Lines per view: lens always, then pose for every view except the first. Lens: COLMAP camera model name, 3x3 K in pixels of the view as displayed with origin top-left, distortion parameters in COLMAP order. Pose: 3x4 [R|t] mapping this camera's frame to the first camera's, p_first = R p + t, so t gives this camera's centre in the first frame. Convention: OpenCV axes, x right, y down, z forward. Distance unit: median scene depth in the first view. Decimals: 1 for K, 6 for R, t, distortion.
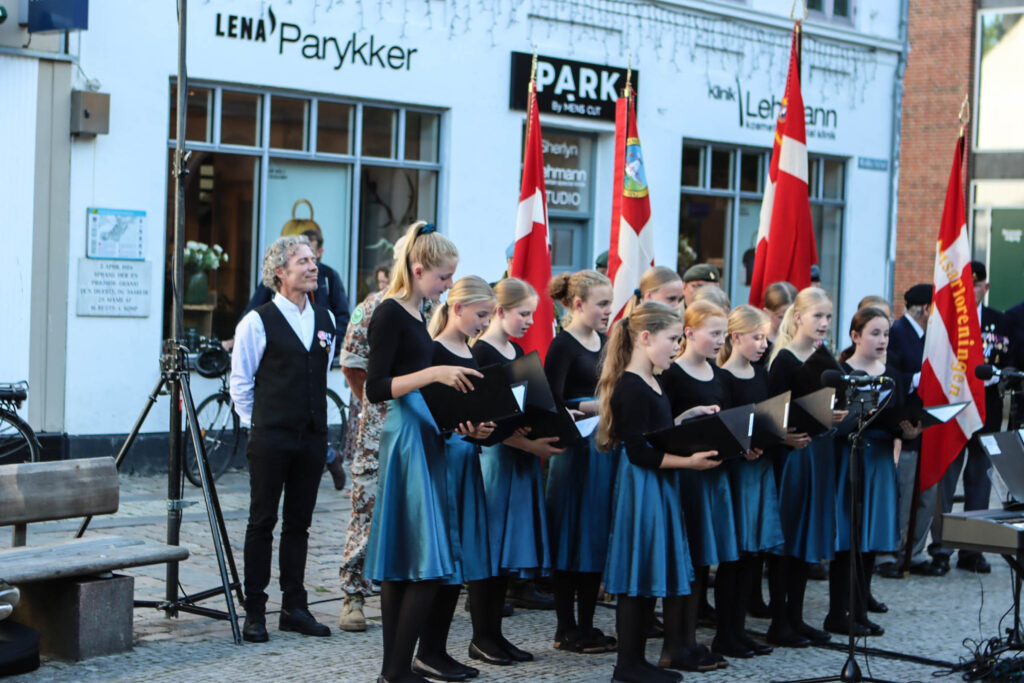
lens RADIAL K [[2002.8, 0, 512.0], [0, 2002.8, 341.5], [0, 0, 1]] dist [0.000912, -0.135645]
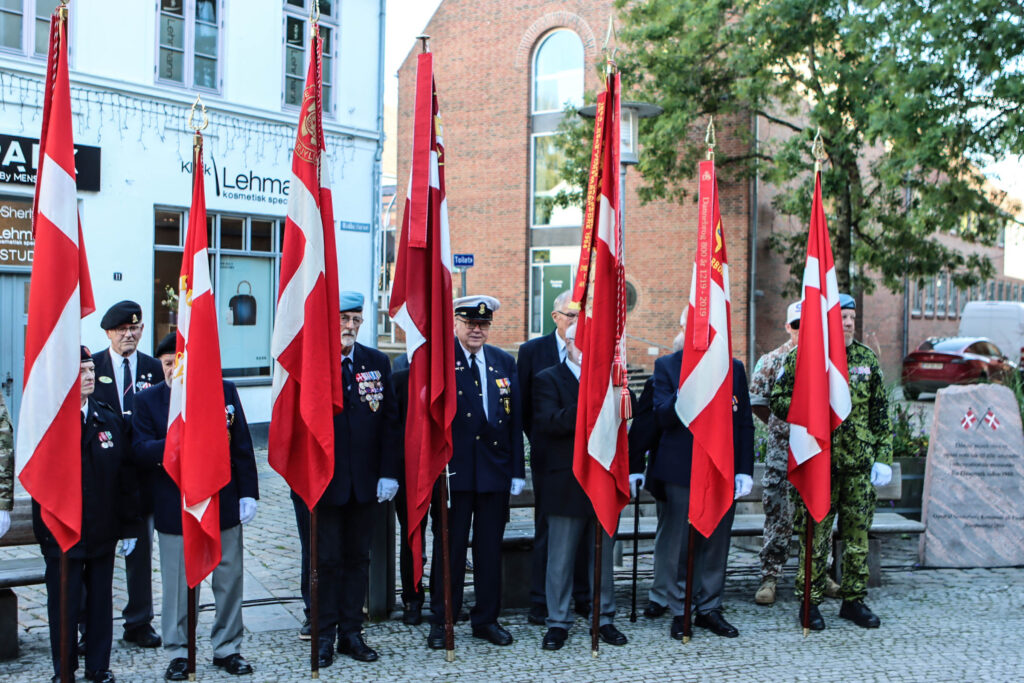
lens RADIAL K [[1133.1, 0, 514.4], [0, 1133.1, 337.2], [0, 0, 1]] dist [-0.124615, 0.126103]
pose [[0.993104, -0.029574, 0.113444, 0.237503], [0.031198, 0.999434, -0.012567, -0.007321], [-0.113009, 0.016020, 0.993465, 0.331046]]
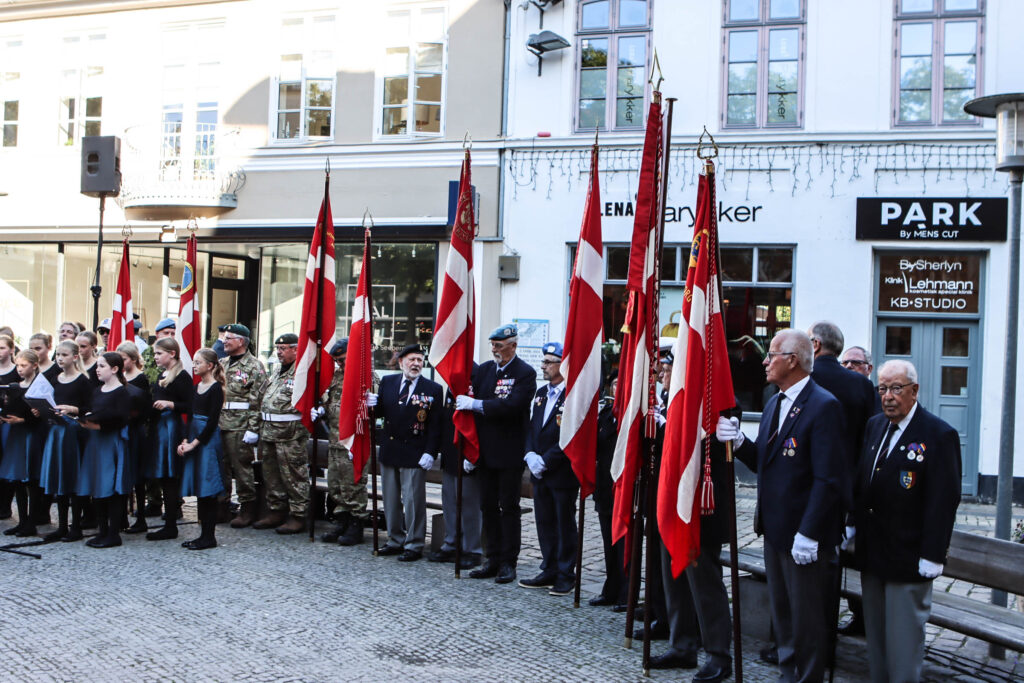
lens RADIAL K [[1133.1, 0, 514.4], [0, 1133.1, 337.2], [0, 0, 1]] dist [-0.124615, 0.126103]
pose [[0.394229, -0.024840, -0.918677, 0.590873], [-0.055203, 0.997190, -0.050652, 0.001739], [0.917353, 0.070683, 0.391750, 0.477467]]
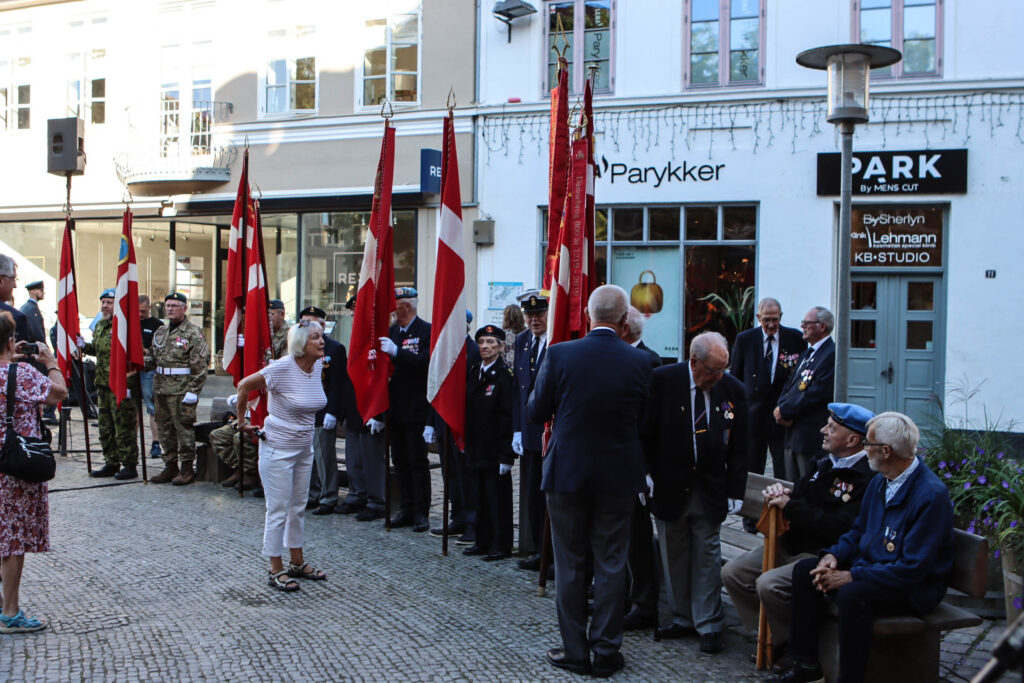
lens RADIAL K [[1133.1, 0, 514.4], [0, 1133.1, 337.2], [0, 0, 1]] dist [-0.124615, 0.126103]
pose [[0.325866, -0.002439, -0.945413, 0.636190], [-0.037301, 0.999185, -0.015435, -0.000107], [0.944680, 0.040295, 0.325509, 0.544109]]
